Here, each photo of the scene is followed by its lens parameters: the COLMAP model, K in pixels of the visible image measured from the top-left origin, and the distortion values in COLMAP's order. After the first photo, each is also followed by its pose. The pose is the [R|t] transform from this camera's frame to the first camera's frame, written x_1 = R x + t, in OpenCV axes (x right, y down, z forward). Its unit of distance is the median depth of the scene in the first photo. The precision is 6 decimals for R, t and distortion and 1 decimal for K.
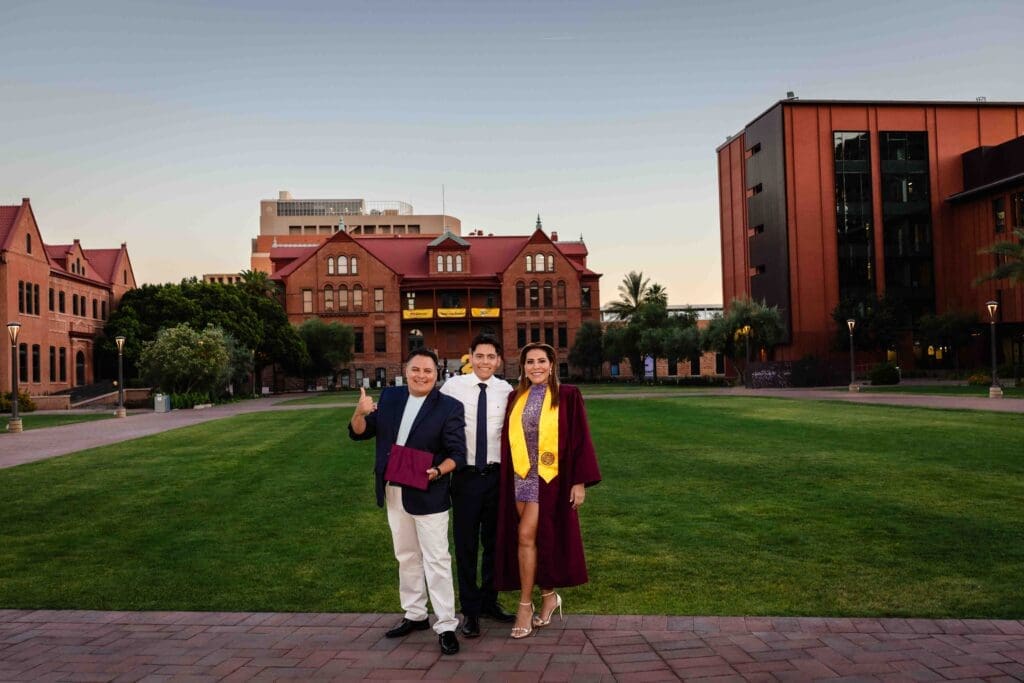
lens RADIAL K [[838.1, 0, 504.1], [0, 838.1, 349.4], [0, 0, 1]] dist [-0.009010, 0.005990]
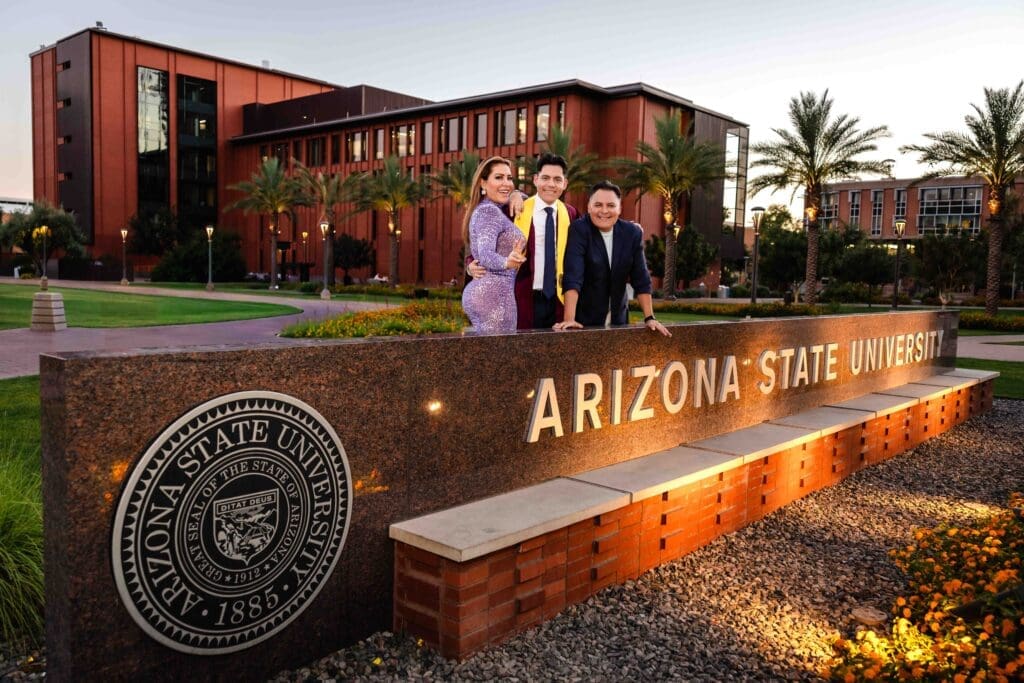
lens RADIAL K [[838.1, 0, 514.3], [0, 838.1, 341.0], [0, 0, 1]] dist [-0.009010, 0.005990]
pose [[0.738046, -0.001726, 0.674749, -0.008107], [-0.068159, 0.994691, 0.077097, -0.002964], [-0.671299, -0.102891, 0.734010, -0.251263]]
